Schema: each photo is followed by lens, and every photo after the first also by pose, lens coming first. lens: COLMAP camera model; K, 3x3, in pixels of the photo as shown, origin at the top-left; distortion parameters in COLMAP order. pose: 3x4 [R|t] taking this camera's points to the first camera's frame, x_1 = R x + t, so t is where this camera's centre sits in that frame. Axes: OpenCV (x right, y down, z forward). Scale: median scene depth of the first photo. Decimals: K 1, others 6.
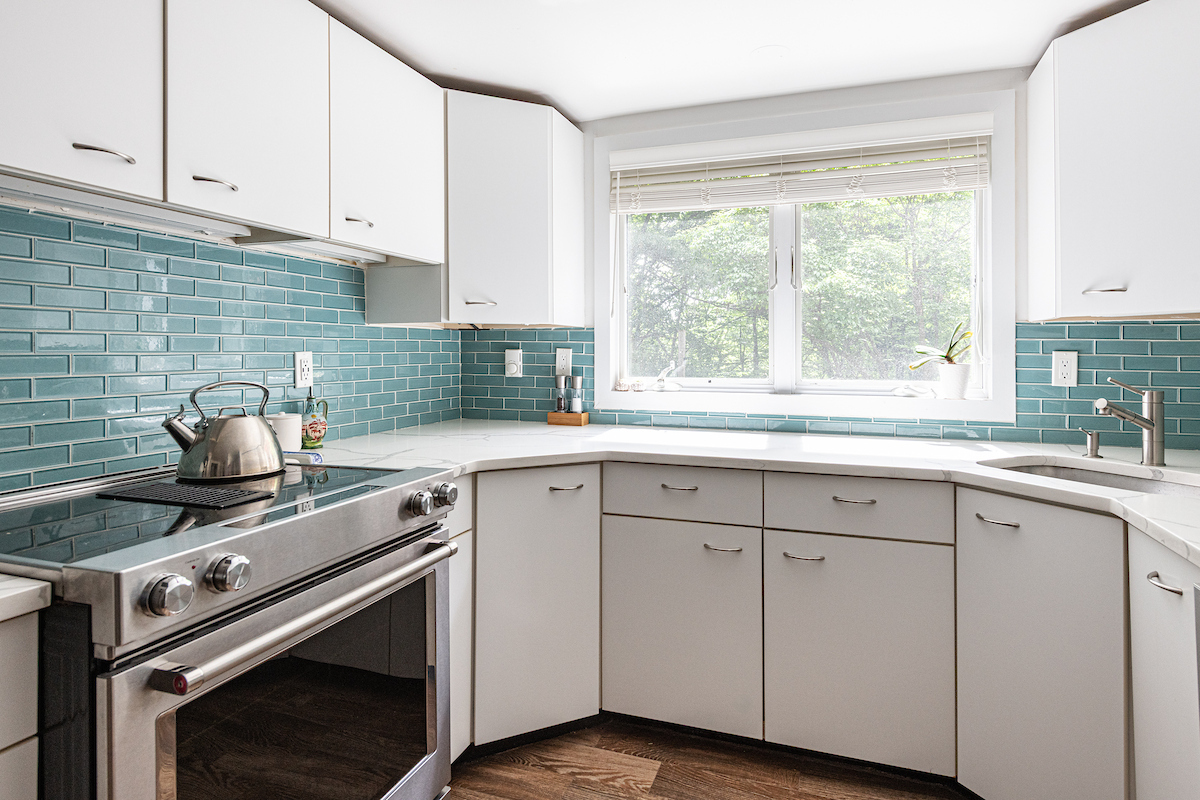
lens RADIAL K [[664.0, 0, 612.4], [0, 664.0, 351.1], [0, 0, 1]] dist [0.005724, -0.000646]
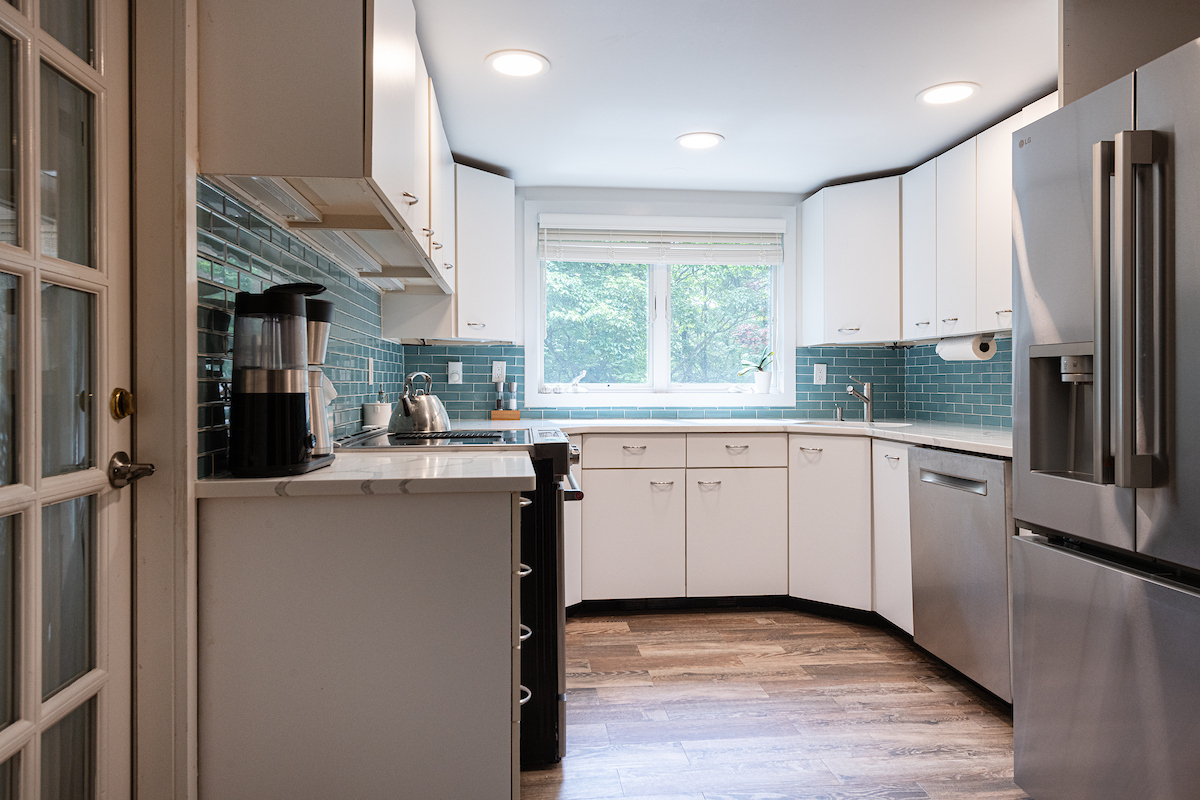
lens RADIAL K [[767.8, 0, 597.5], [0, 767.8, 393.3], [0, 0, 1]] dist [0.004087, 0.000184]
pose [[0.904723, -0.005677, 0.425963, -0.550911], [0.001052, 0.999938, 0.011093, 0.043241], [-0.426000, -0.009588, 0.904672, -0.438765]]
